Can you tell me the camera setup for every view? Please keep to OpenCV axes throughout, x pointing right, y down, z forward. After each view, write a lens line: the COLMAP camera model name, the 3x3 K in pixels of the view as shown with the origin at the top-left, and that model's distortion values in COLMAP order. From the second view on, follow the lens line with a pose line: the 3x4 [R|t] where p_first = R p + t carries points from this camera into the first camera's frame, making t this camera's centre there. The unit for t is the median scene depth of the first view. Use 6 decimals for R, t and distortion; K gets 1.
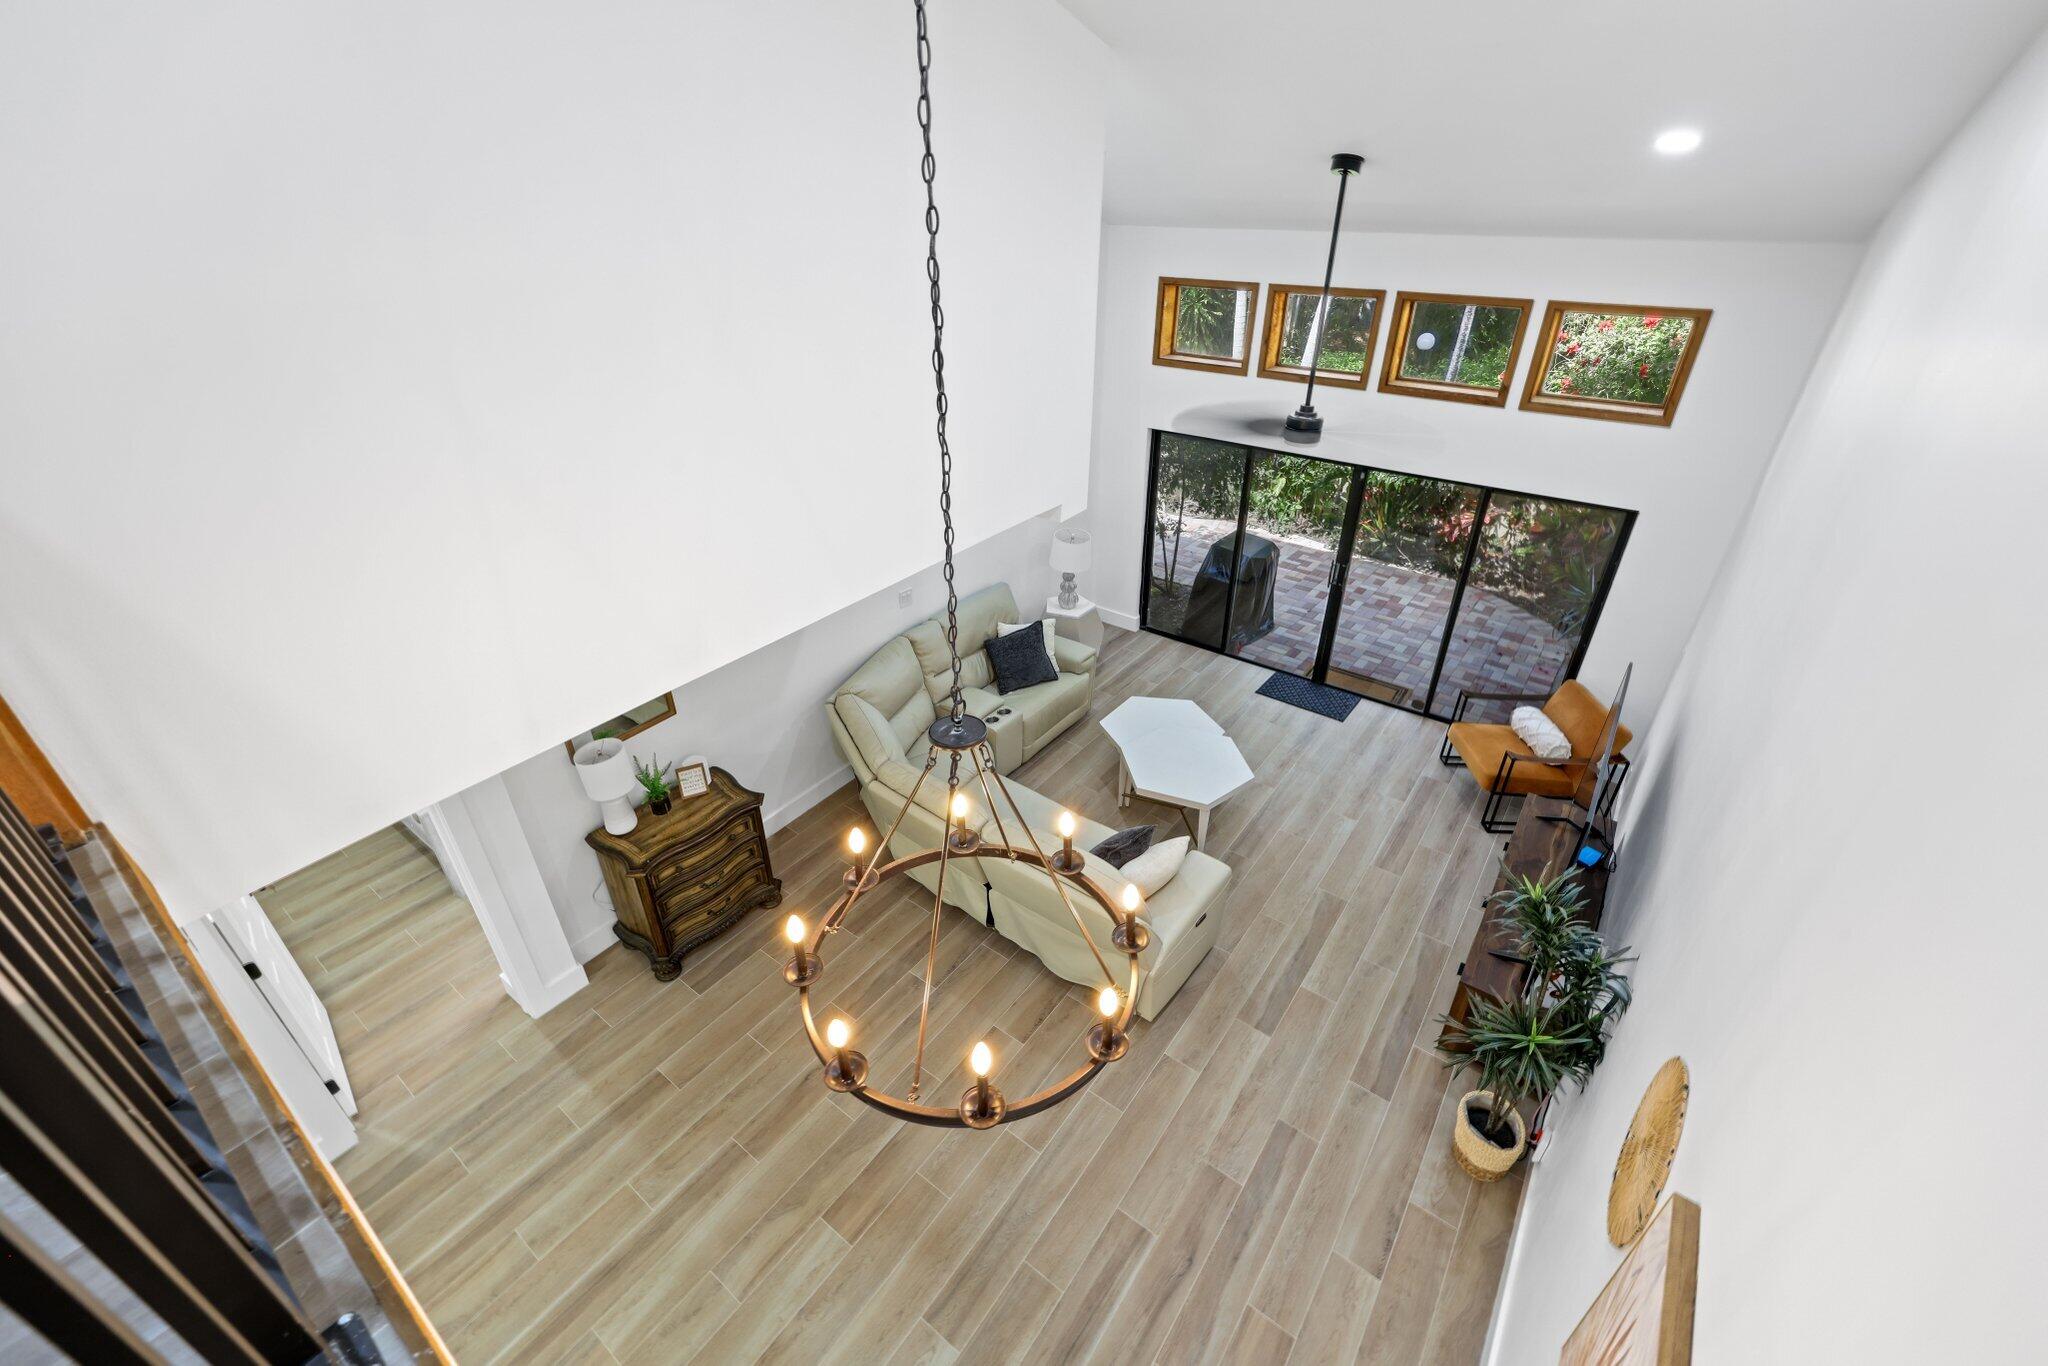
lens RADIAL K [[814.7, 0, 1027.7], [0, 814.7, 682.2], [0, 0, 1]] dist [0.000764, 0.000114]
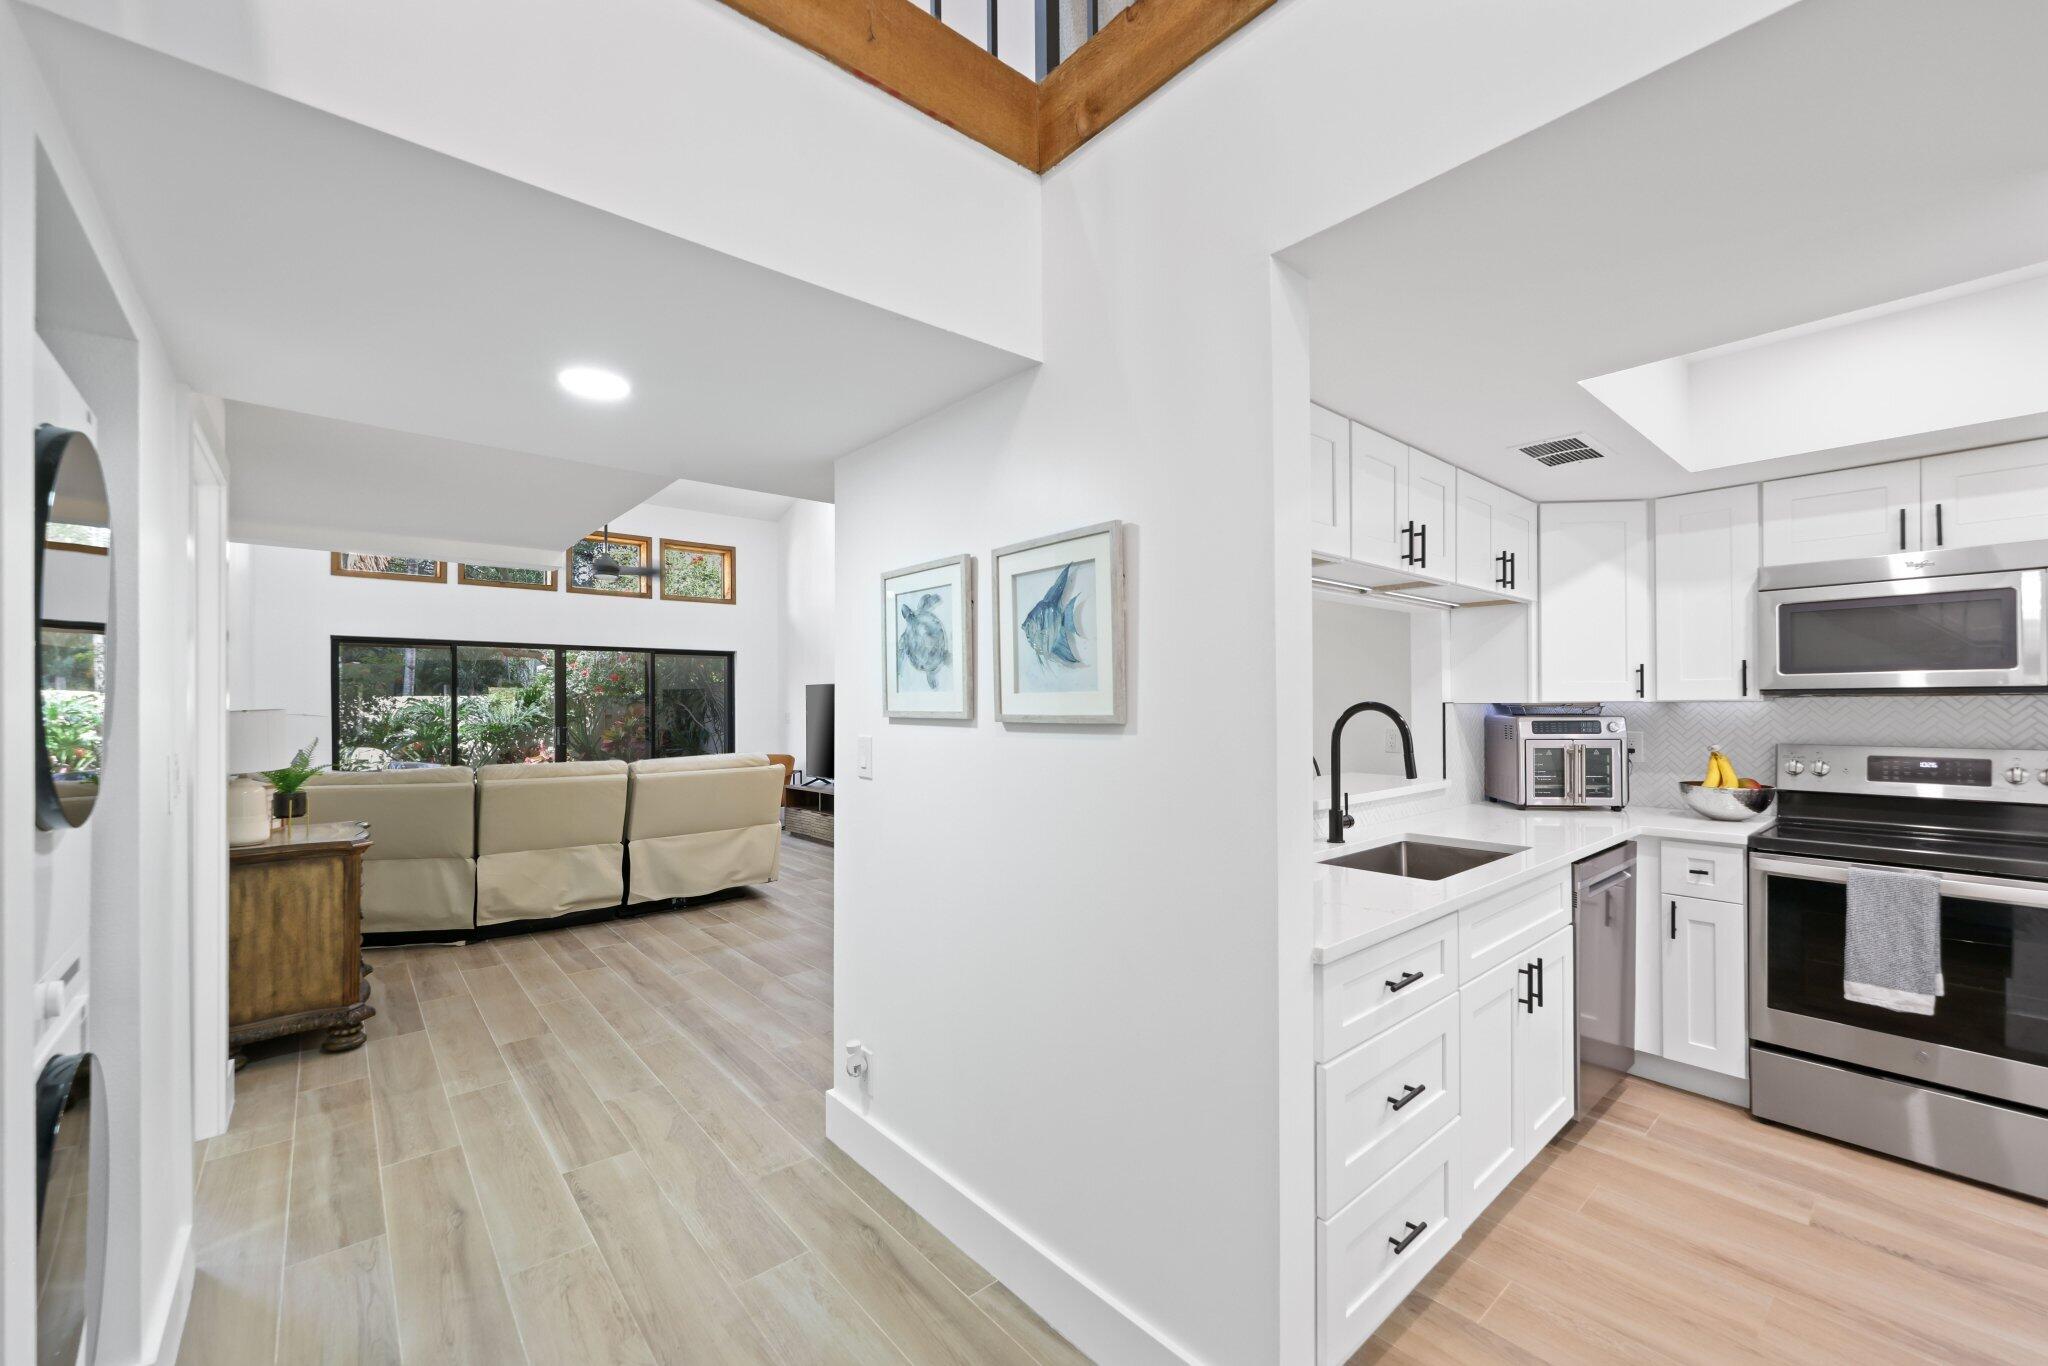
lens RADIAL K [[820.0, 0, 1026.2], [0, 820.0, 699.5], [0, 0, 1]] dist [-0.000415, 0.000030]
pose [[0.220587, 0.003609, 0.975361, -0.788686], [0.523693, 0.843190, -0.121558, 0.394959], [-0.822853, 0.537604, 0.184107, 0.185150]]
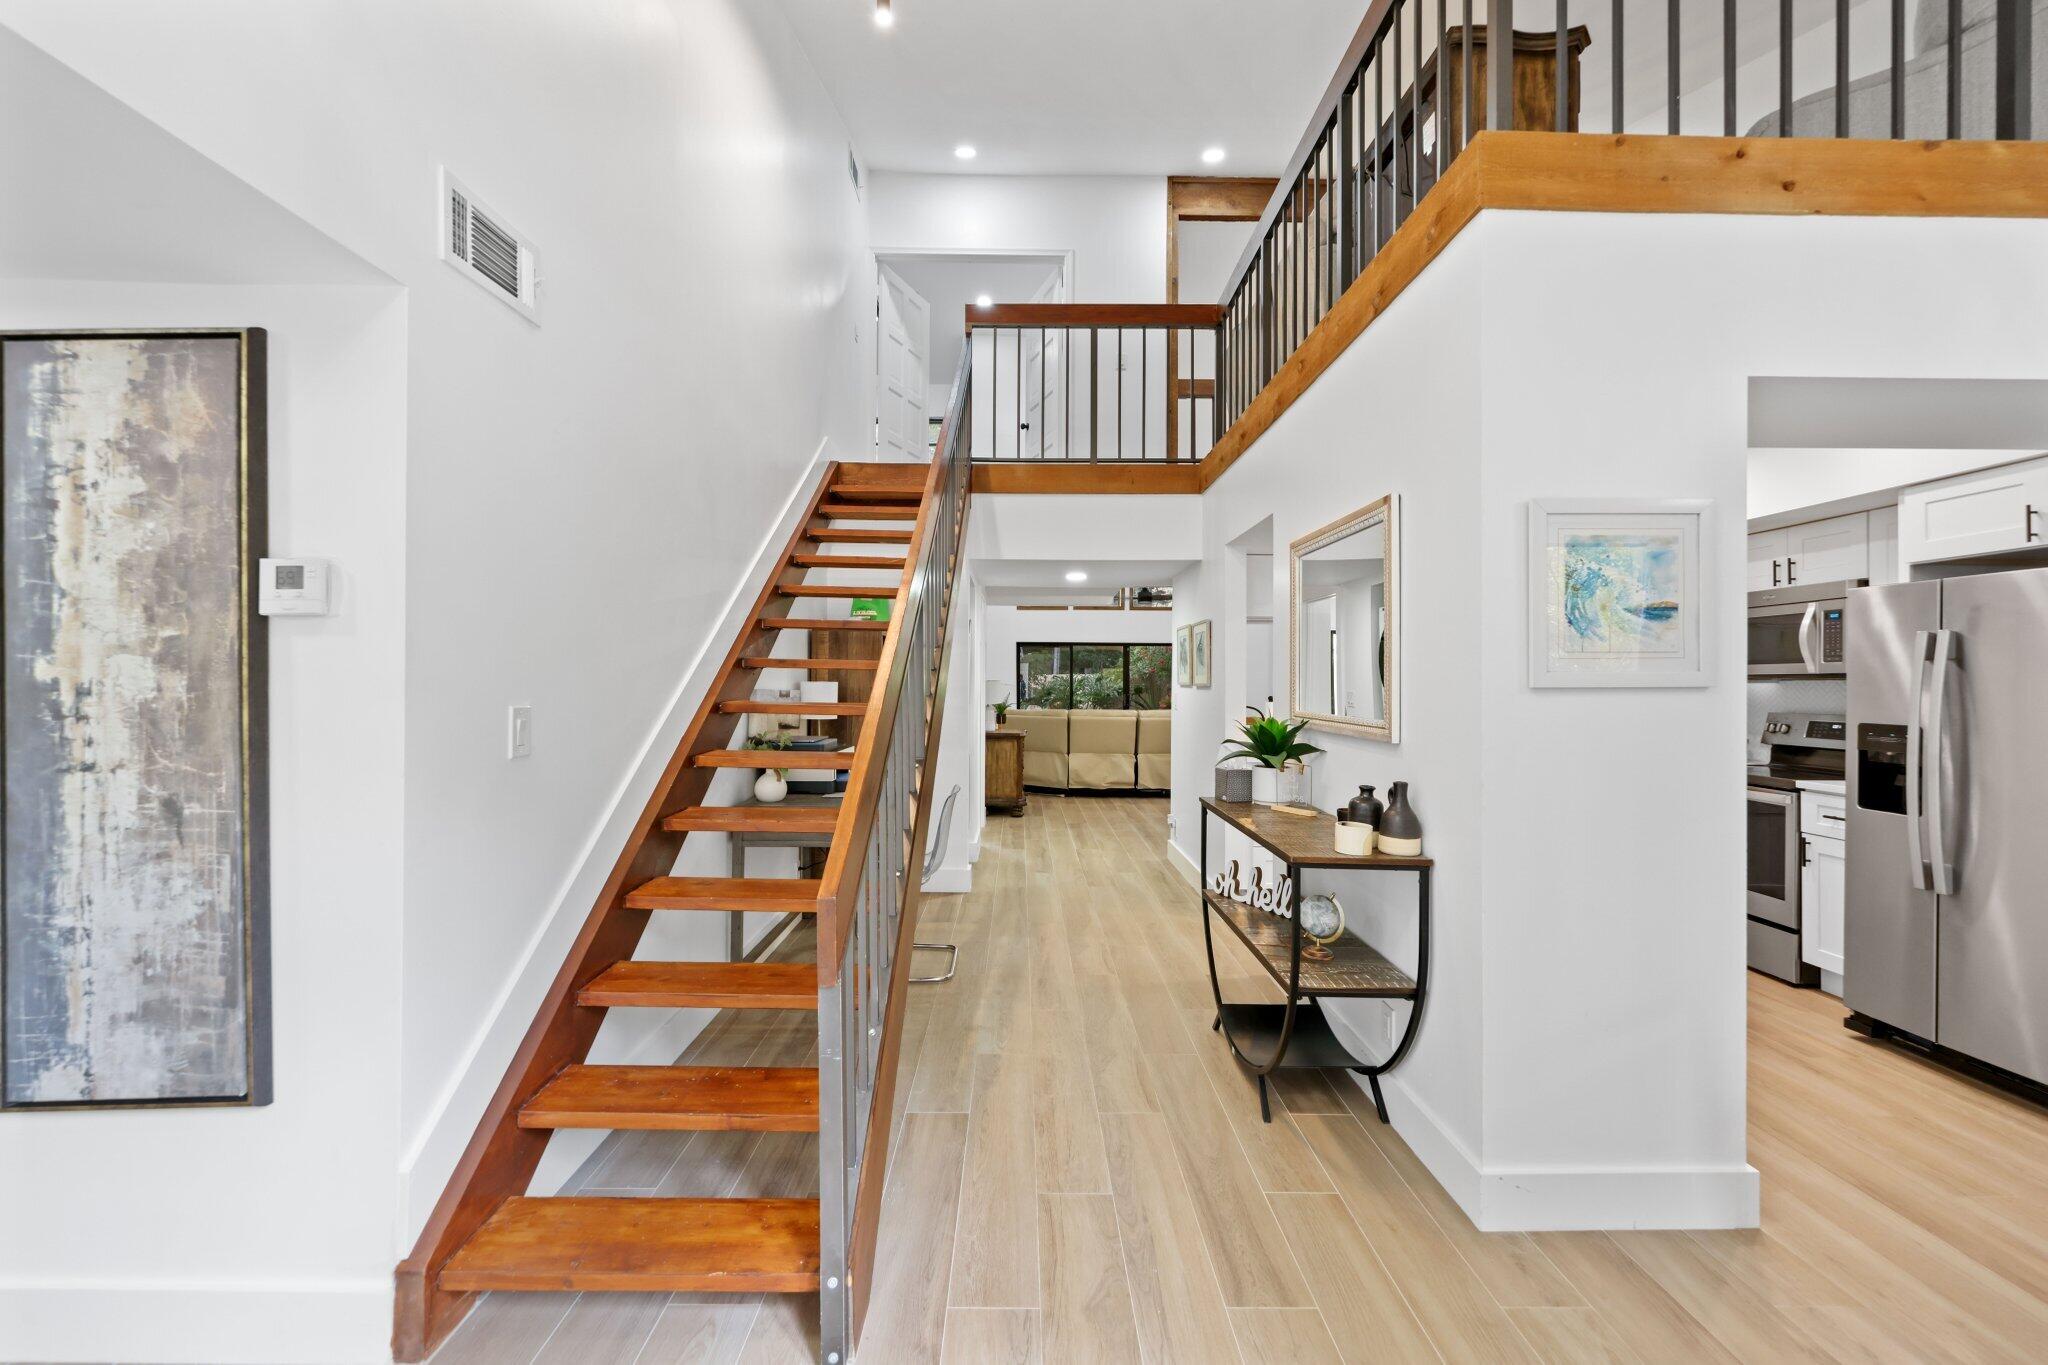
lens RADIAL K [[814.7, 0, 1027.7], [0, 814.7, 681.7], [0, 0, 1]] dist [0.000764, 0.000114]
pose [[0.793769, 0.004218, 0.608205, -1.179548], [0.319130, 0.848382, -0.422380, 0.684321], [-0.517772, 0.529368, 0.672072, -0.268492]]
